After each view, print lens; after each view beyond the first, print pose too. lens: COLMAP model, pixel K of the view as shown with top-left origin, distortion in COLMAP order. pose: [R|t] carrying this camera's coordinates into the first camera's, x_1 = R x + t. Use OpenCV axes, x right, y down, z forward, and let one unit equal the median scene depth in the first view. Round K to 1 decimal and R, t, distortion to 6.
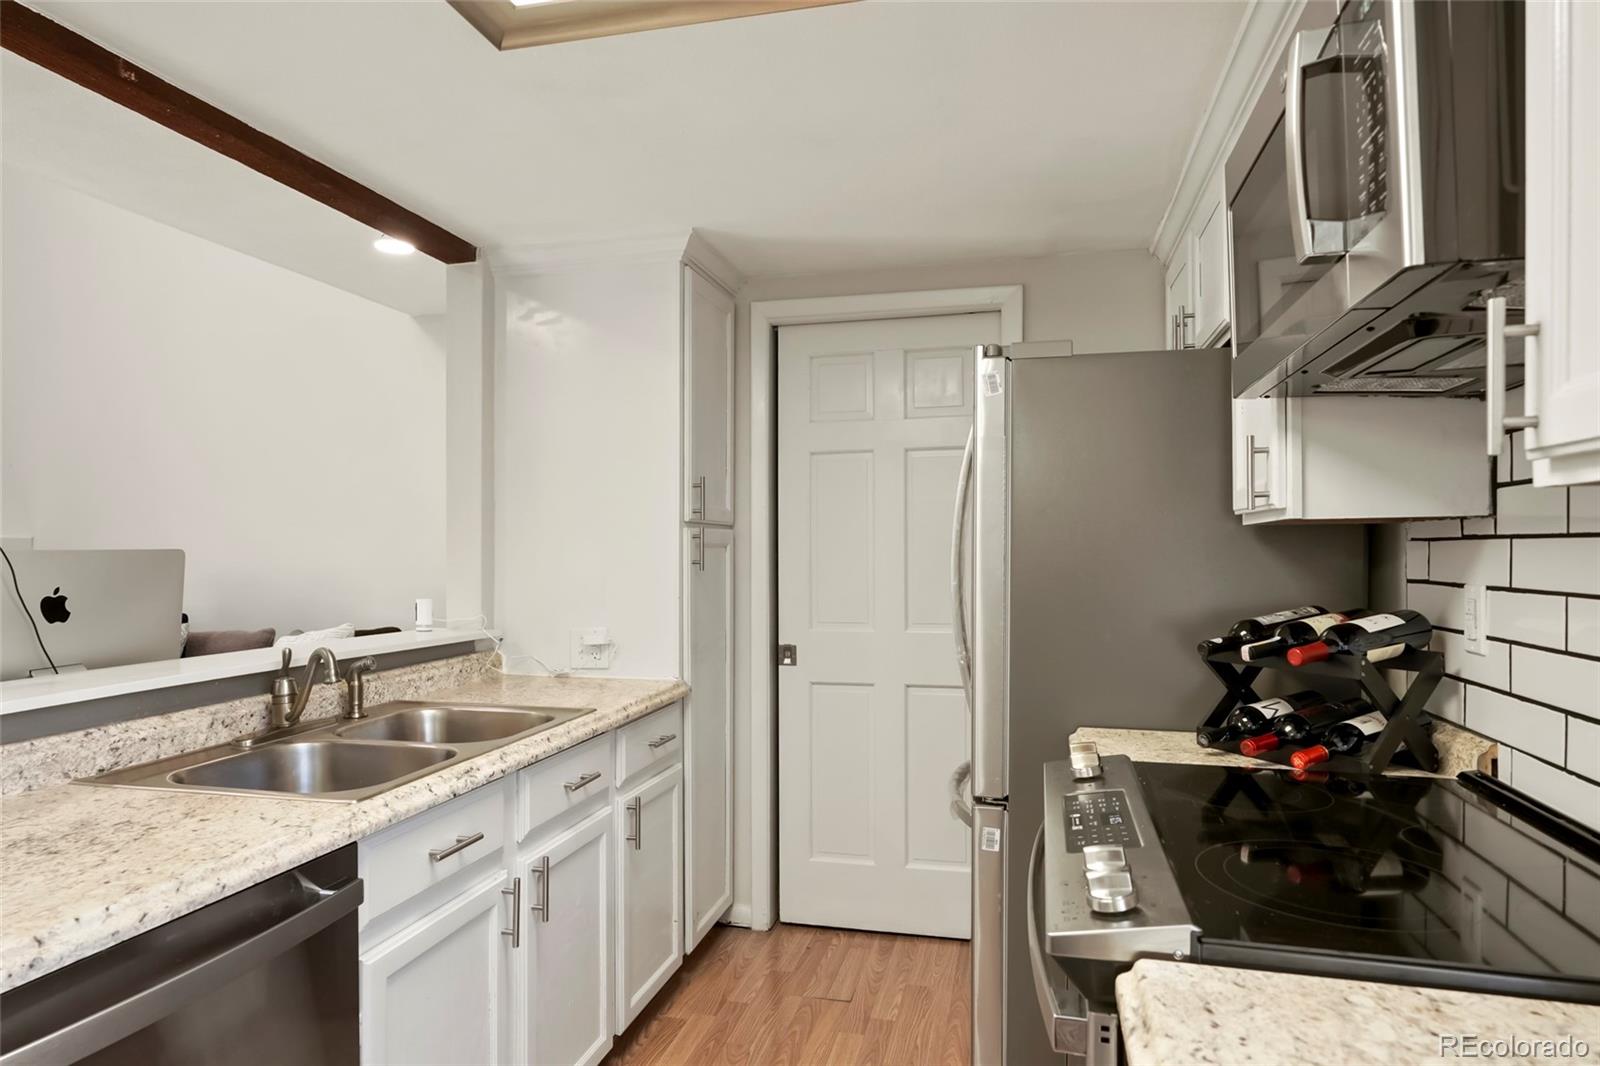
lens RADIAL K [[927.0, 0, 801.9], [0, 927.0, 561.6], [0, 0, 1]] dist [-0.001745, 0.001129]
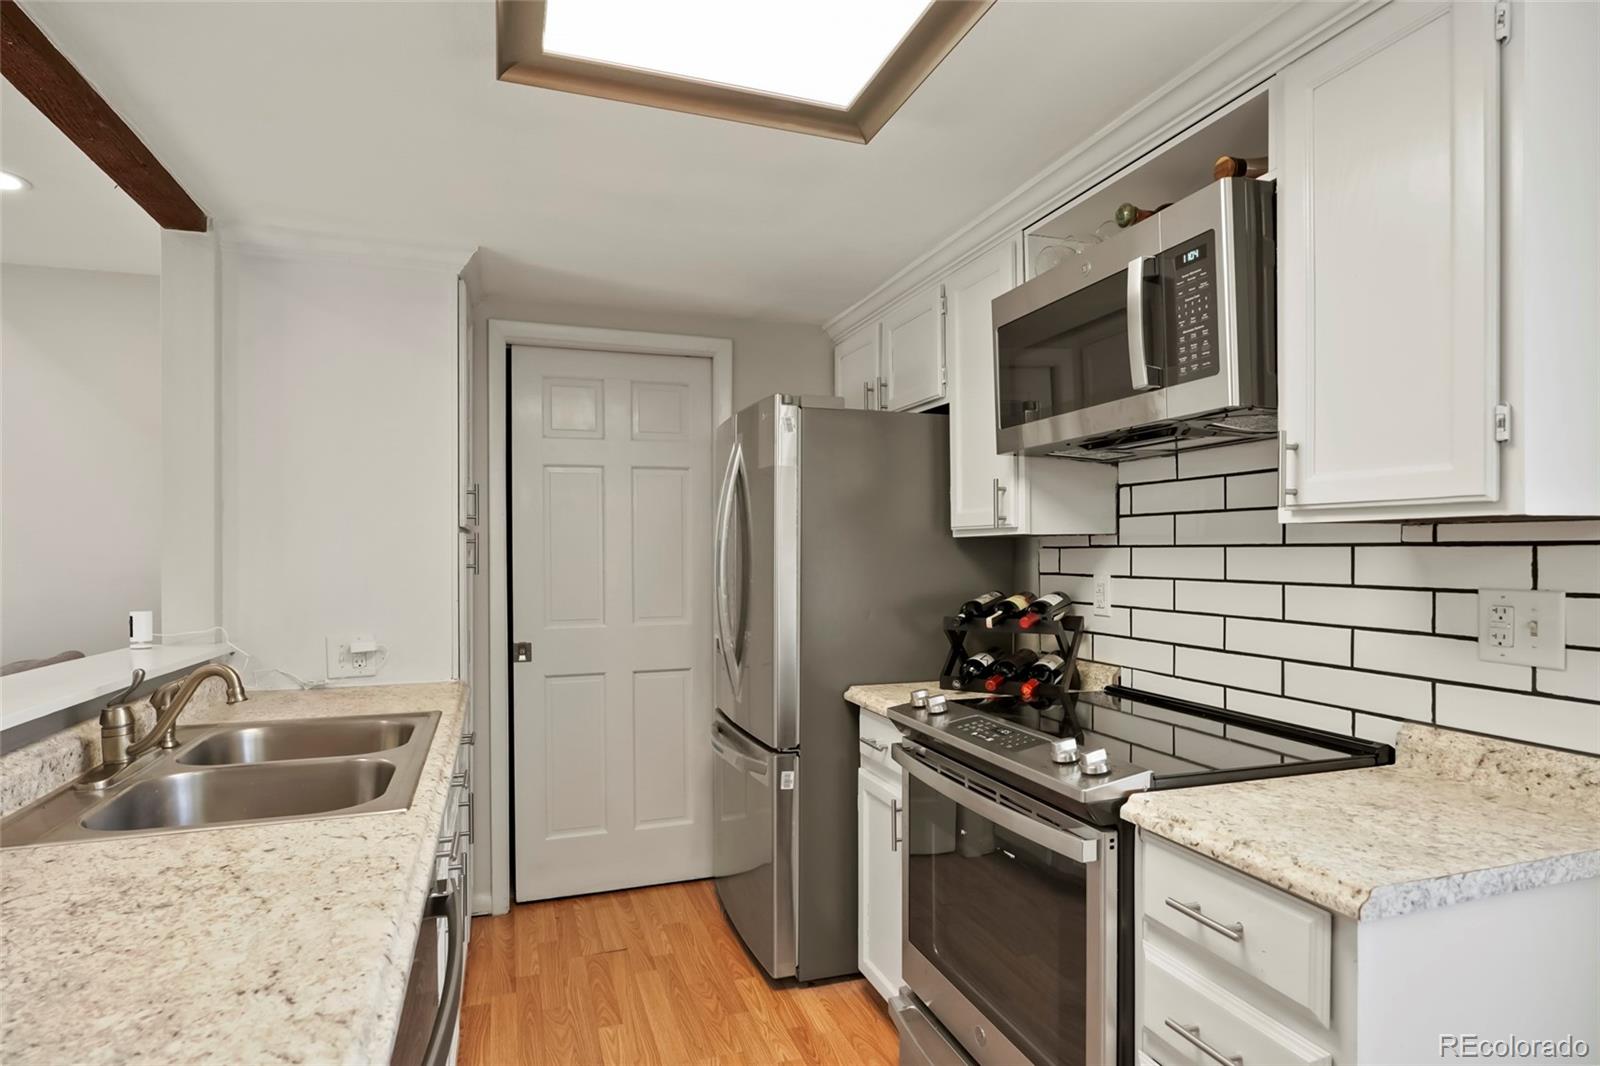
lens RADIAL K [[842.9, 0, 800.1], [0, 842.9, 562.2], [0, 0, 1]] dist [-0.002417, 0.000563]
pose [[0.841564, -0.006215, 0.540122, -0.469303], [0.007580, 0.999971, -0.000303, -0.001382], [-0.540105, 0.004349, 0.841586, 0.010251]]
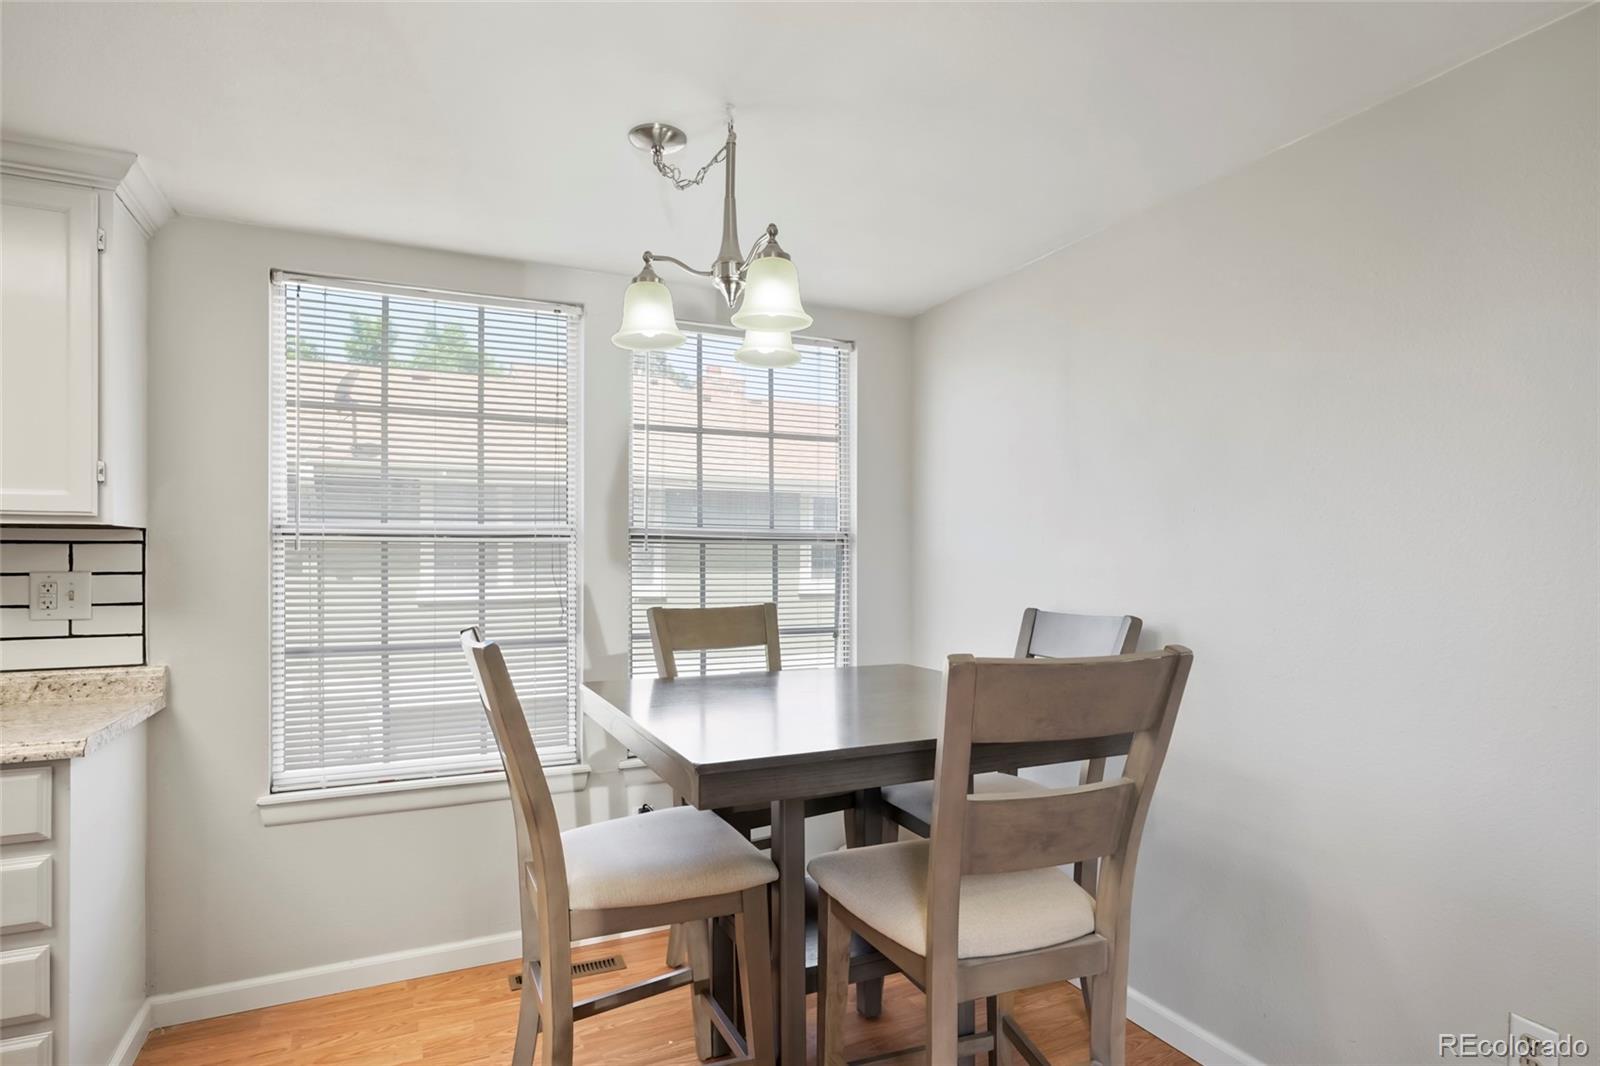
lens RADIAL K [[855.2, 0, 789.3], [0, 855.2, 543.7], [0, 0, 1]] dist [-0.000494, -0.000001]
pose [[-0.623403, 0.020196, 0.781640, -1.099905], [0.014116, 0.999794, -0.014574, 0.020760], [-0.781773, 0.001948, -0.623560, 0.247491]]
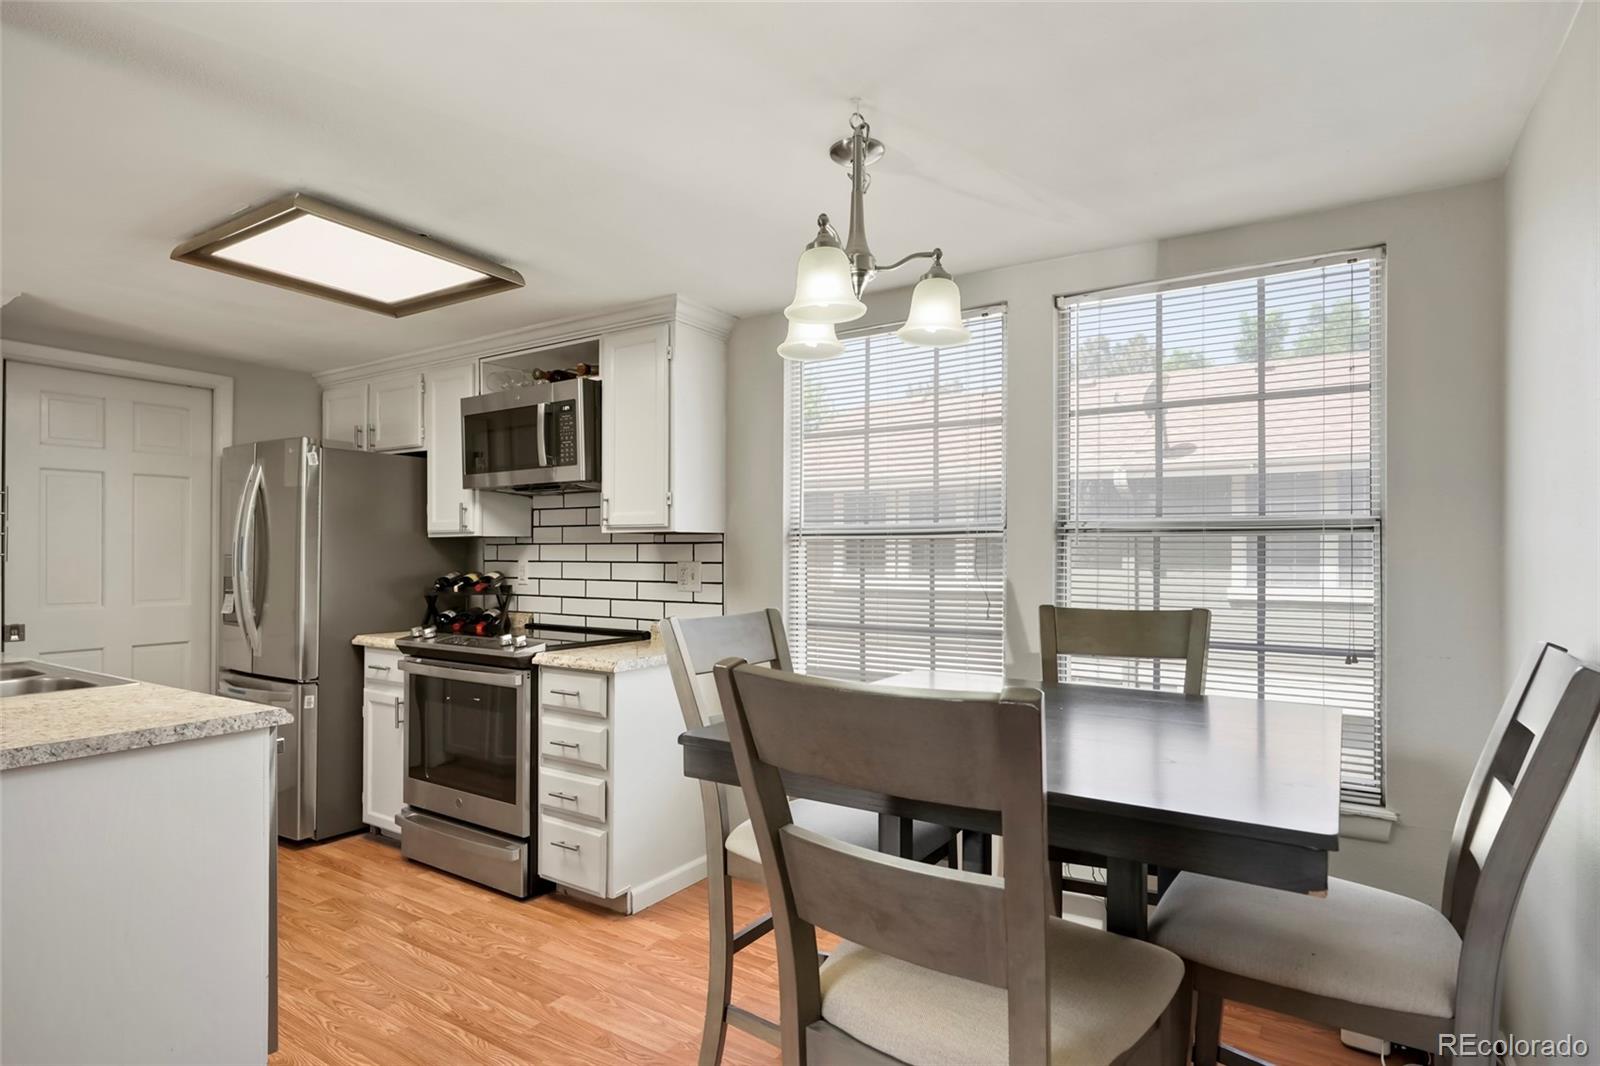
lens RADIAL K [[825.7, 0, 799.0], [0, 825.7, 540.6], [0, 0, 1]] dist [-0.013721, 0.000685]
pose [[0.323661, 0.020160, 0.945958, -1.198835], [0.010068, 0.999643, -0.024749, 0.029537], [-0.946120, 0.017534, 0.323342, -0.540207]]
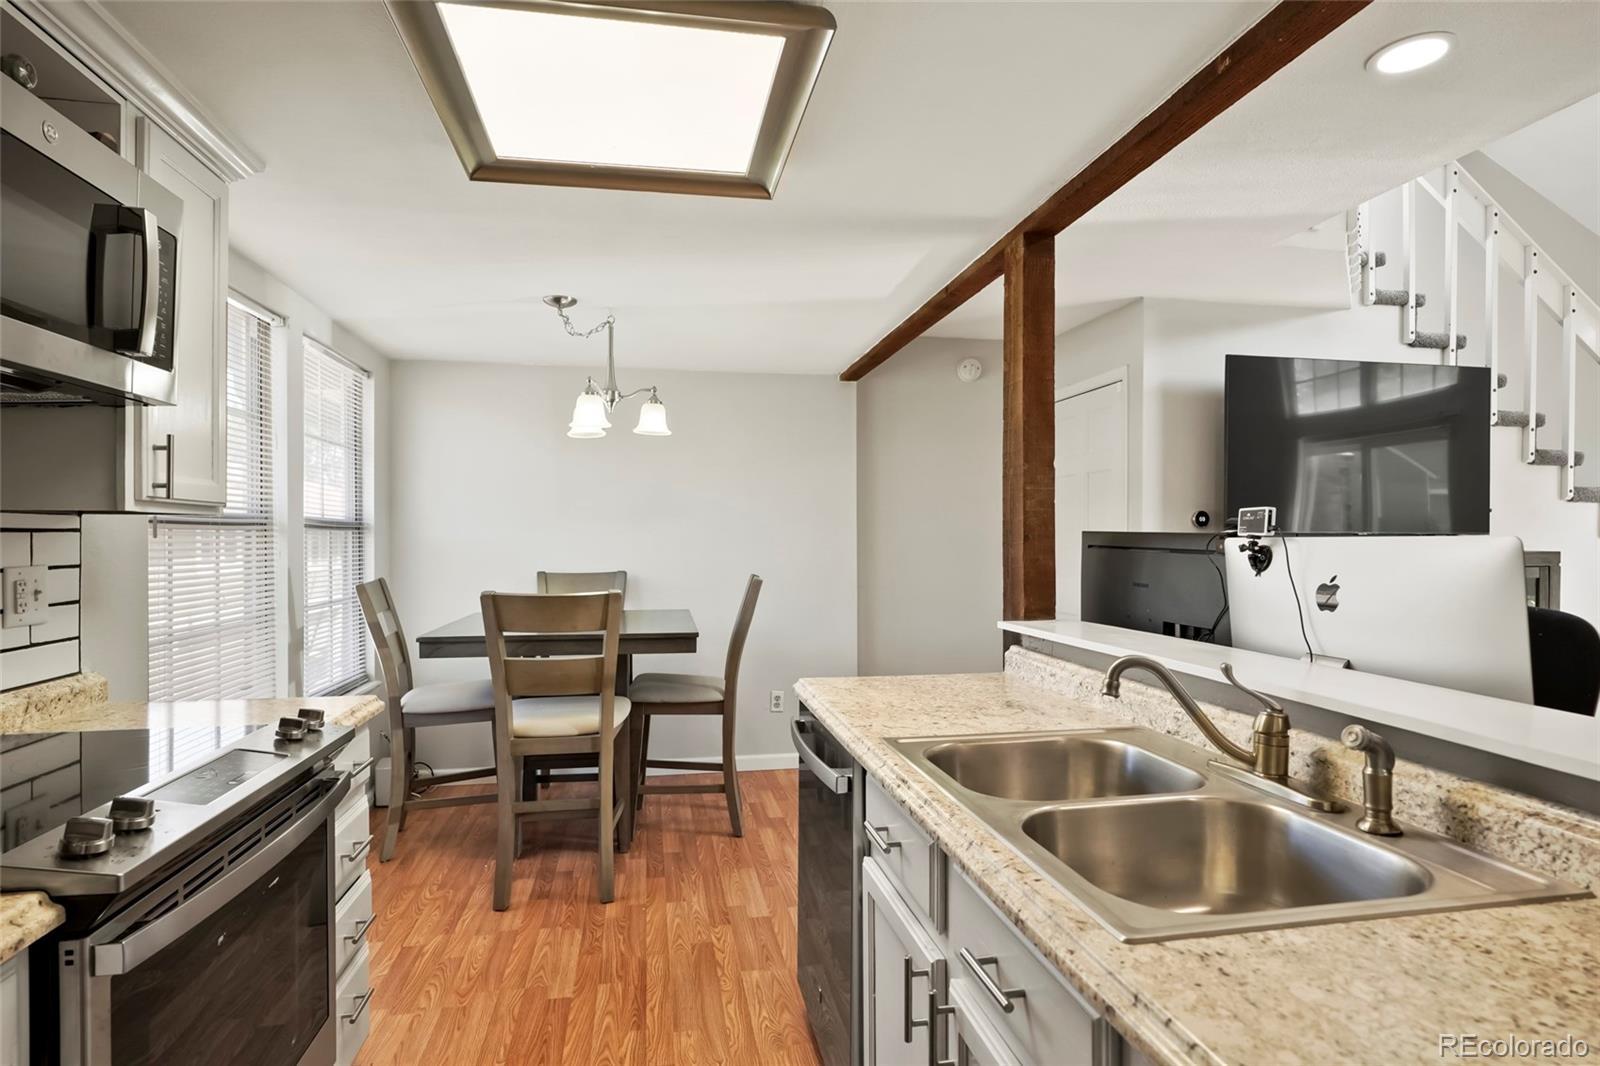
lens RADIAL K [[855.2, 0, 789.3], [0, 855.2, 543.7], [0, 0, 1]] dist [-0.000494, -0.000001]
pose [[-0.918914, 0.004695, -0.394431, 0.069387], [-0.003540, 0.999791, 0.020147, -0.020622], [0.394443, 0.019909, -0.918705, 1.539910]]
